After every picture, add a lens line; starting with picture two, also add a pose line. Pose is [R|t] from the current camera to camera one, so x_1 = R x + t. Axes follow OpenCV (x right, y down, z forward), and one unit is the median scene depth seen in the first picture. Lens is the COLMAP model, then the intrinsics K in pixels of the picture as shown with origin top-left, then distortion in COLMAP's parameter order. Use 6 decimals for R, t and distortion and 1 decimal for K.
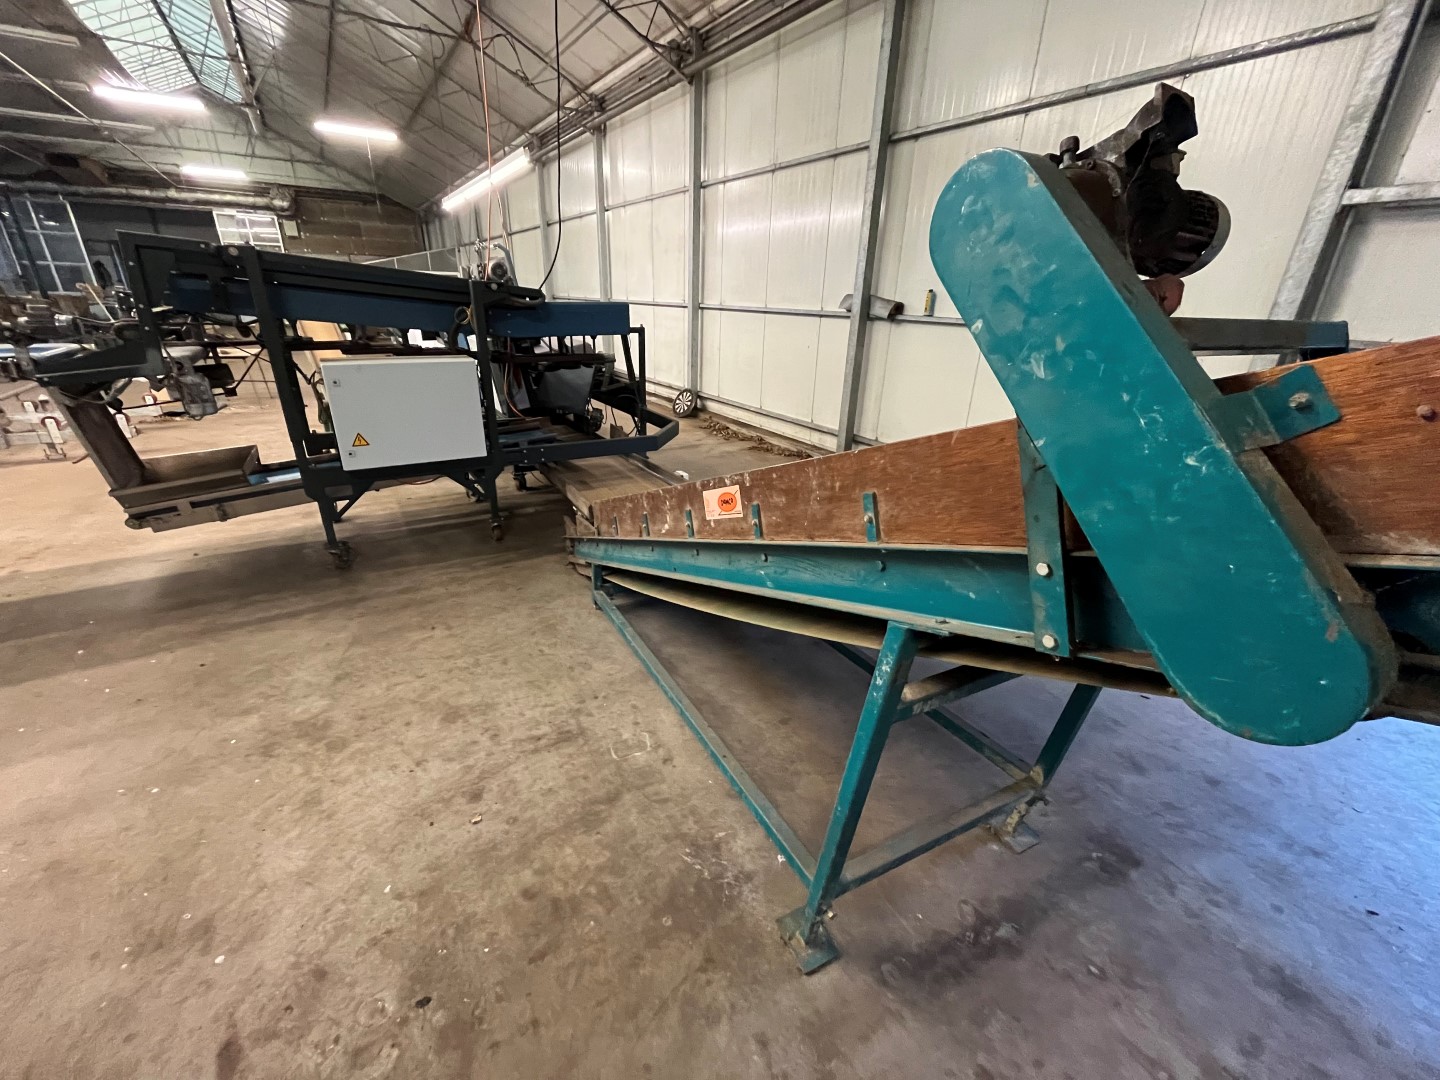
lens RADIAL K [[582.9, 0, 716.7], [0, 582.9, 539.8], [0, 0, 1]] dist [-0.002593, -0.000490]
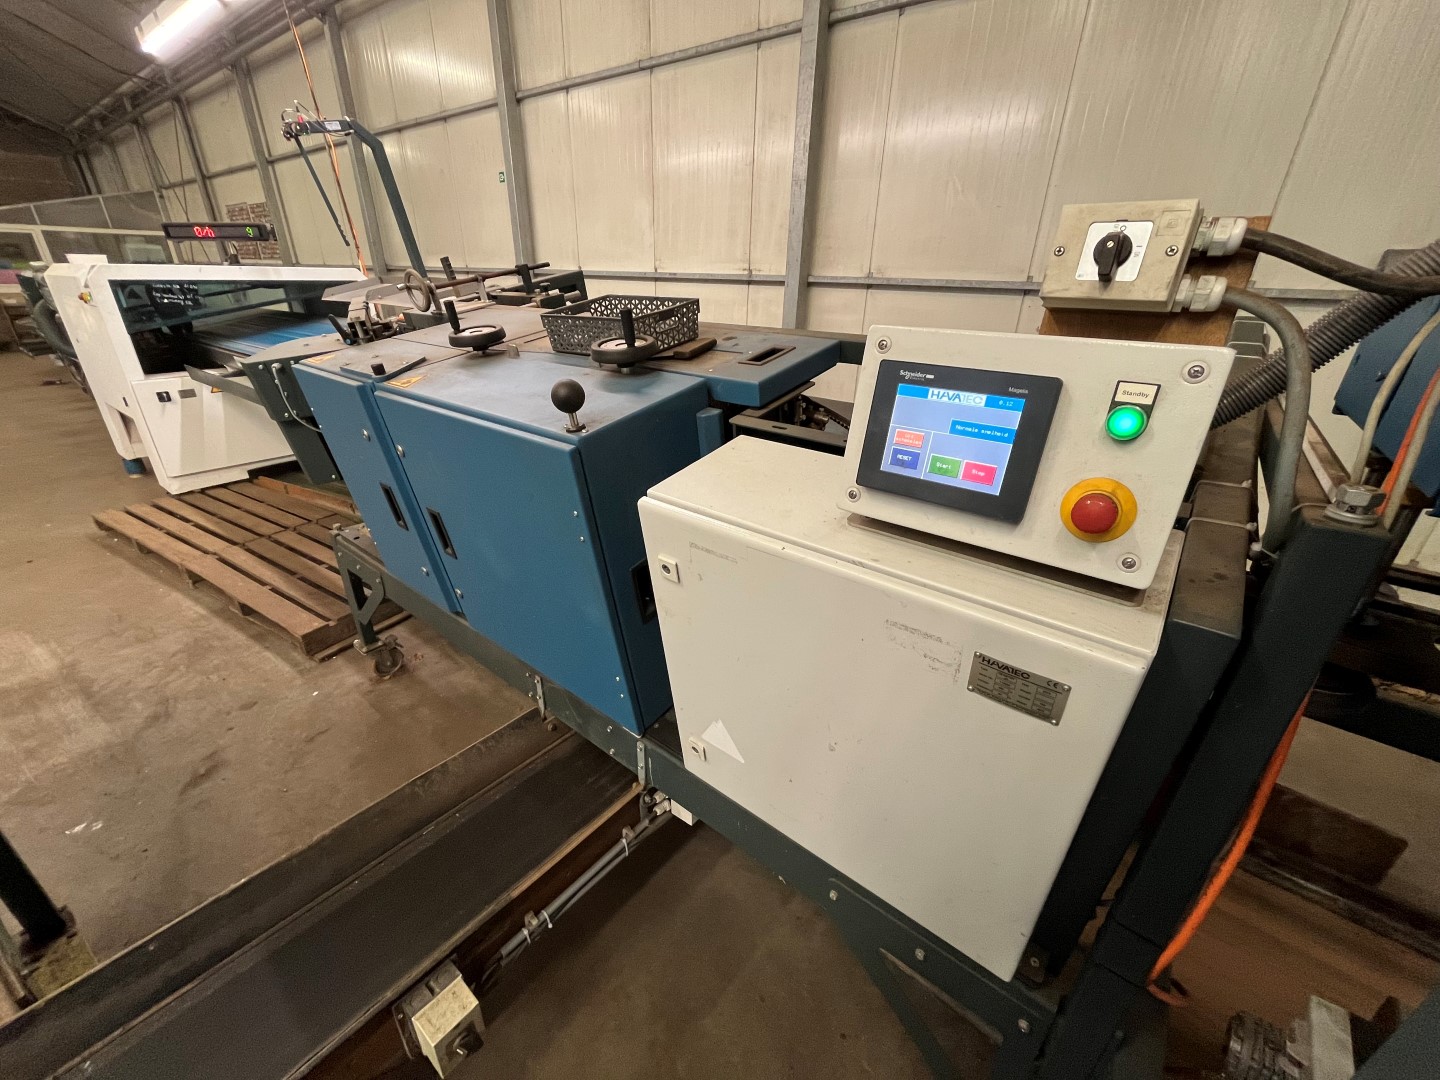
lens RADIAL K [[582.9, 0, 720.5], [0, 582.9, 544.5], [0, 0, 1]] dist [-0.002593, -0.000490]
pose [[0.944469, -0.141359, 0.296639, -0.147565], [0.128353, 0.989727, 0.062979, -0.118427], [-0.302495, -0.021407, 0.952911, 0.285170]]
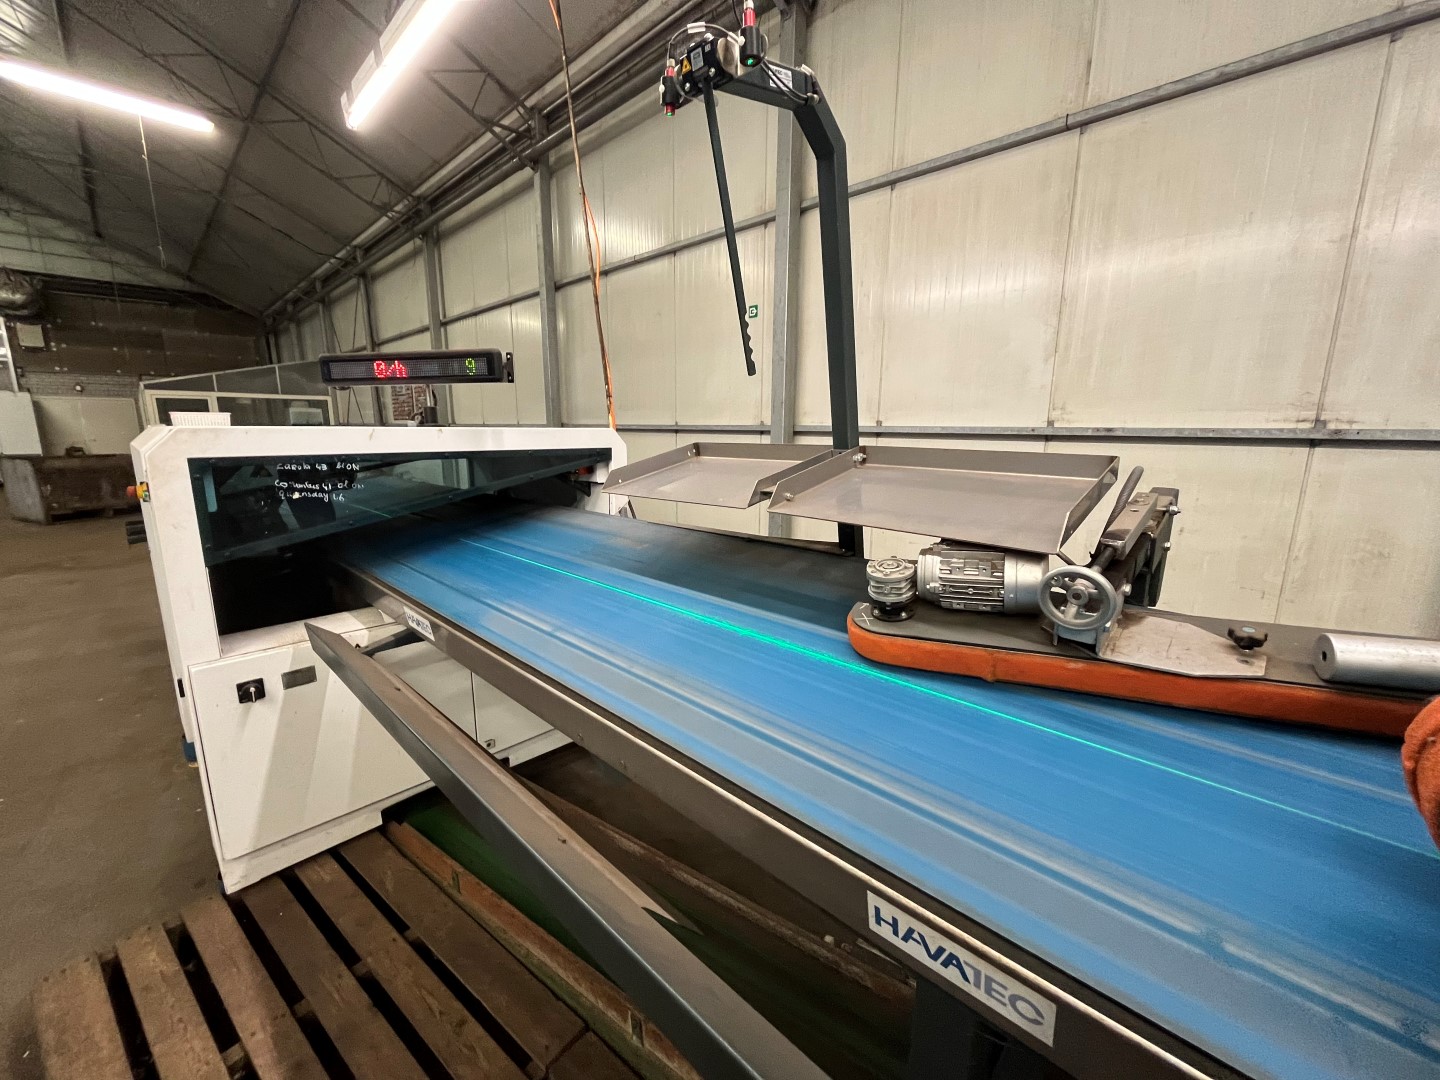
lens RADIAL K [[582.9, 0, 720.5], [0, 582.9, 545.4], [0, 0, 1]] dist [-0.002593, -0.000490]
pose [[0.977686, -0.059997, 0.201323, -0.214205], [0.097483, 0.978491, -0.181801, -0.189894], [-0.186085, 0.197370, 0.962506, 0.449097]]
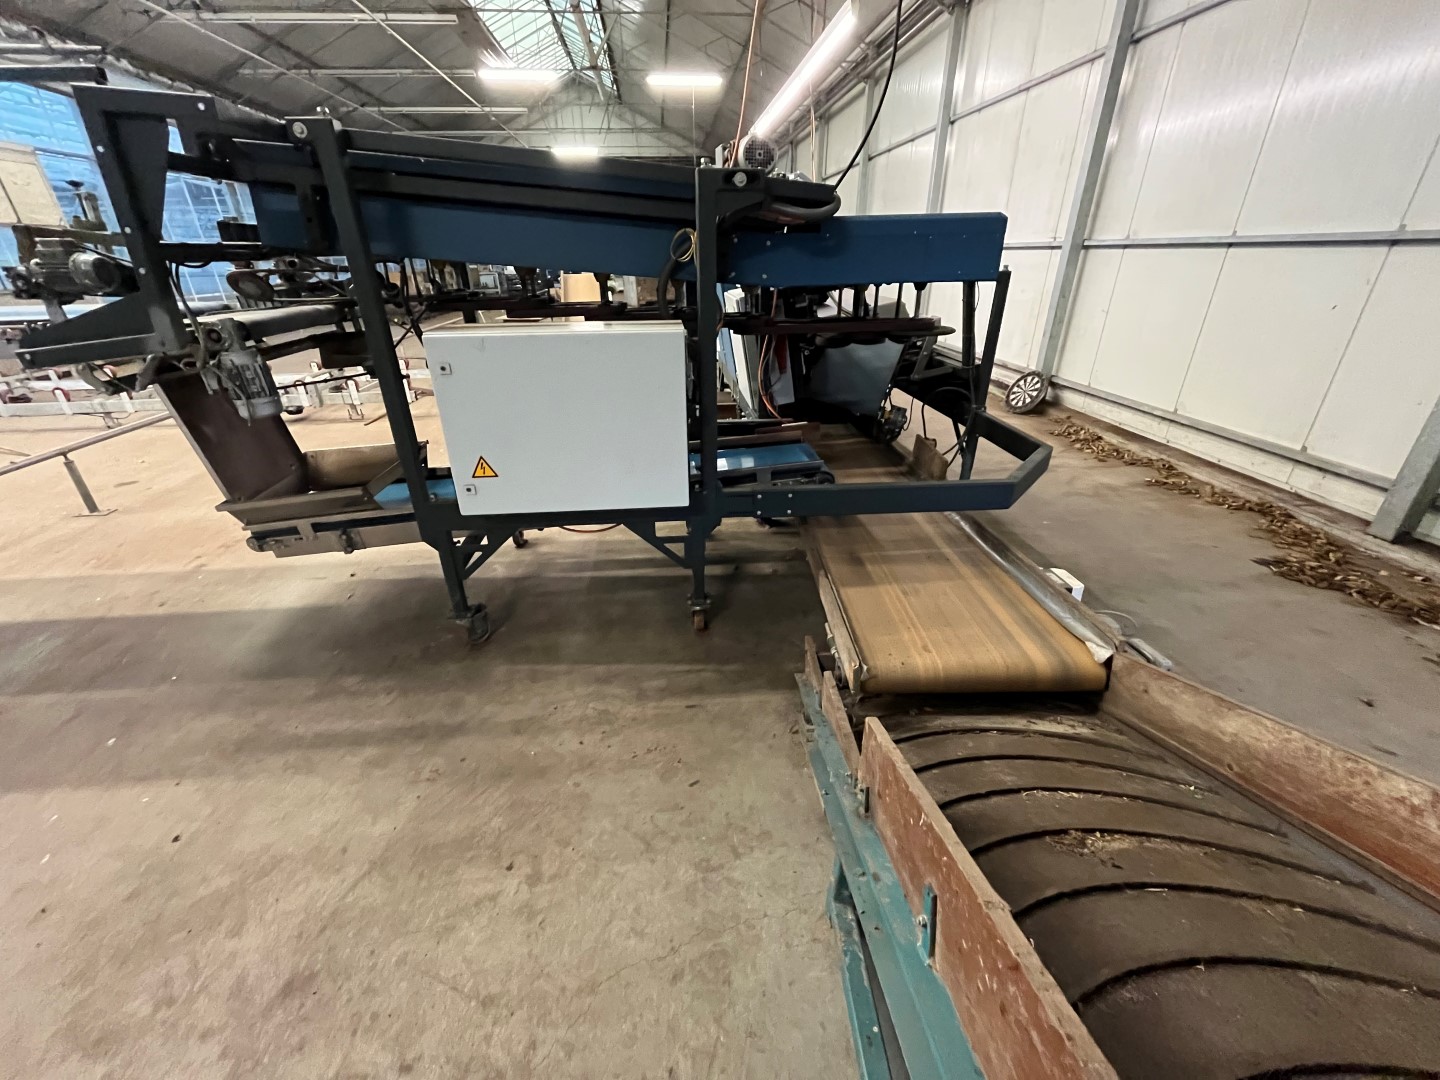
lens RADIAL K [[582.9, 0, 711.5], [0, 582.9, 540.7], [0, 0, 1]] dist [-0.002593, -0.000490]
pose [[0.885628, 0.169252, -0.432454, -0.032729], [-0.144423, 0.985423, 0.089905, -0.042012], [0.441367, -0.017166, 0.897163, 0.126039]]
